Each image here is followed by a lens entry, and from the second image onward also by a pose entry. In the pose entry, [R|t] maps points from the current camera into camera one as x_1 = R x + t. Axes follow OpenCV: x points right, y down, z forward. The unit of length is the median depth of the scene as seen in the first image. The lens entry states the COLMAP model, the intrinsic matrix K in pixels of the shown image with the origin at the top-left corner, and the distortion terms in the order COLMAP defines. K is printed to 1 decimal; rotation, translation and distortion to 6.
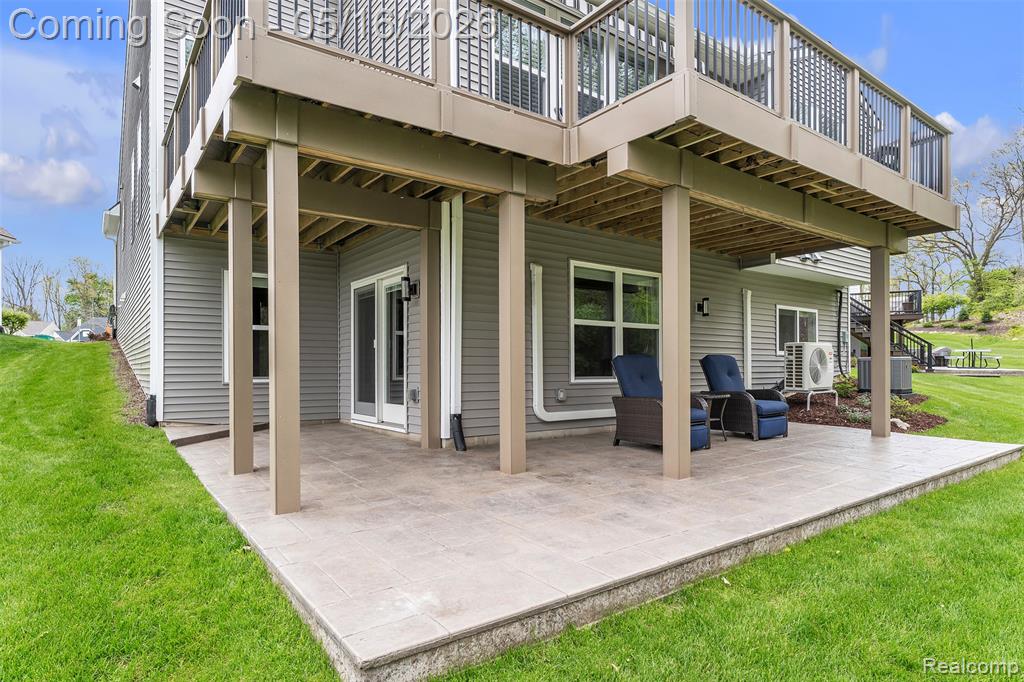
lens RADIAL K [[575.5, 0, 514.4], [0, 575.5, 368.8], [0, 0, 1]] dist [-0.002965, -0.001396]
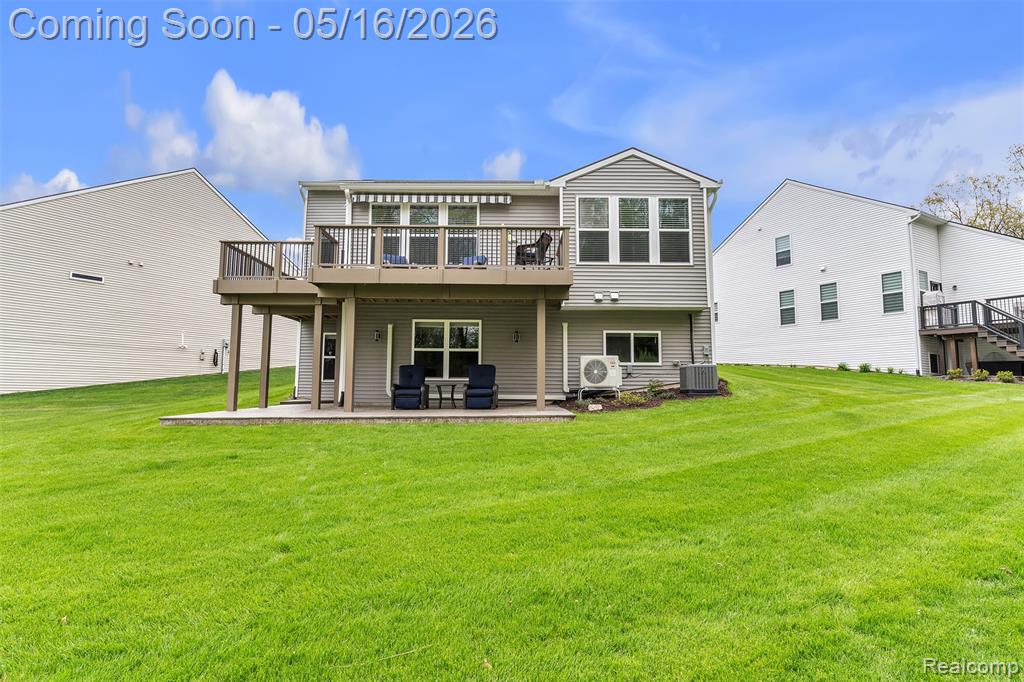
lens RADIAL K [[540.7, 0, 512.0], [0, 540.7, 341.0], [0, 0, 1]] dist [-0.002586, -0.000281]
pose [[0.804022, -0.047526, -0.592697, 1.414073], [-0.009827, 0.995602, -0.093164, 0.058134], [0.594519, 0.080730, 0.800019, -0.293517]]
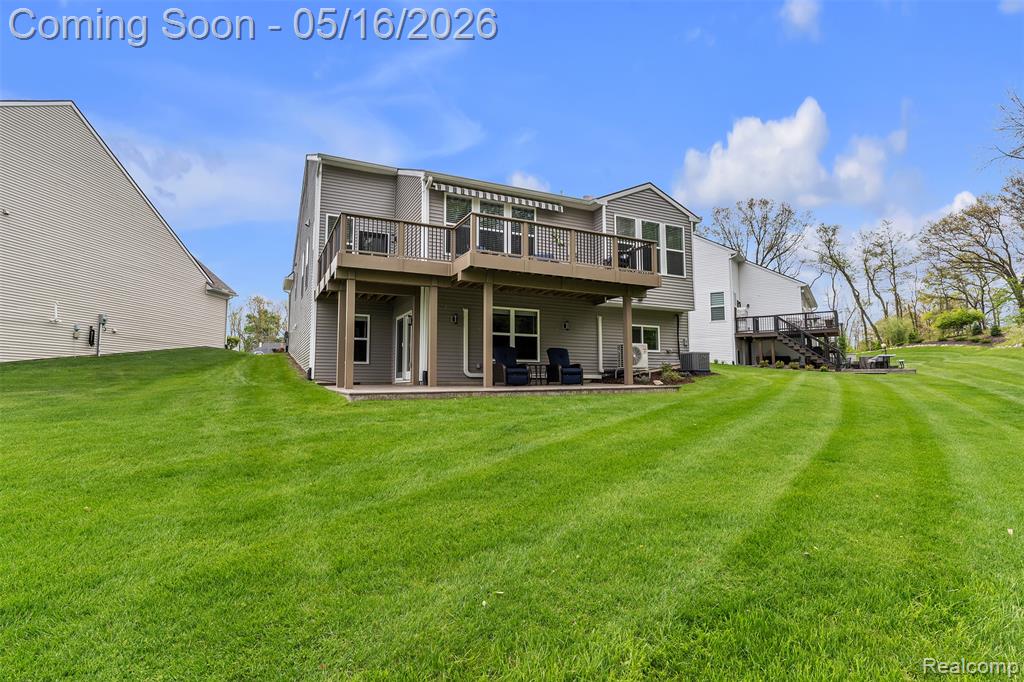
lens RADIAL K [[516.5, 0, 512.0], [0, 516.5, 341.0], [0, 0, 1]] dist [-0.000751, 0.000048]
pose [[0.983951, -0.013013, -0.177964, 0.522004], [-0.002559, 0.996206, -0.086992, 0.113294], [0.178420, 0.086051, 0.980184, -0.869415]]
